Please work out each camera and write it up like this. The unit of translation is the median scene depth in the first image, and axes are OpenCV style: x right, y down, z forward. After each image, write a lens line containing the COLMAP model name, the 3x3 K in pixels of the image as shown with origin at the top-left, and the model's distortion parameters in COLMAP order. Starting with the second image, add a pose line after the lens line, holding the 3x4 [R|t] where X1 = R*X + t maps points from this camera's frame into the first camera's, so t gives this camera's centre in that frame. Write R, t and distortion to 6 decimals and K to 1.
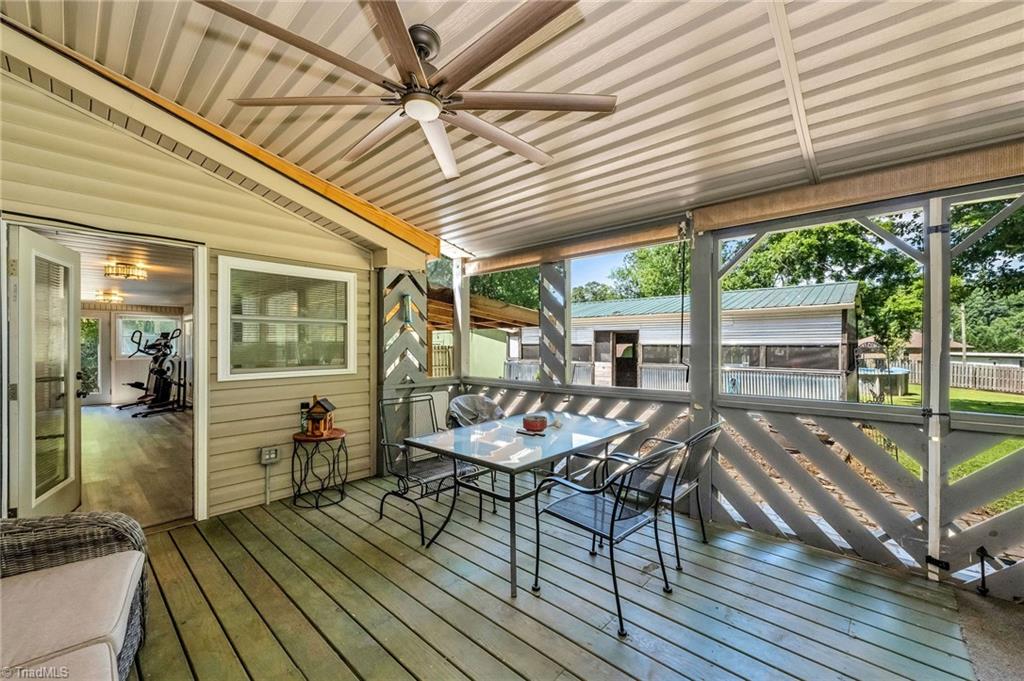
lens RADIAL K [[417.4, 0, 514.1], [0, 417.4, 345.5], [0, 0, 1]] dist [-0.001932, -0.000117]
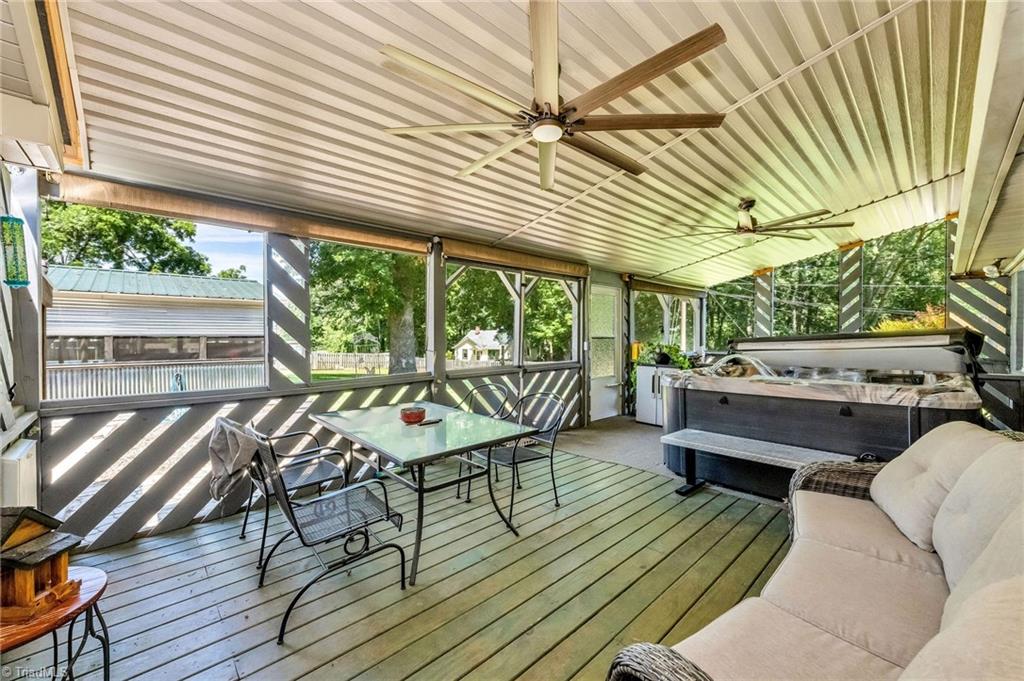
lens RADIAL K [[408.3, 0, 514.0], [0, 408.3, 336.4], [0, 0, 1]] dist [-0.000310, -0.000030]
pose [[0.077585, -0.003219, 0.996981, -0.730772], [0.000575, 0.999995, 0.003184, -0.005363], [-0.996986, 0.000327, 0.077586, 0.541139]]
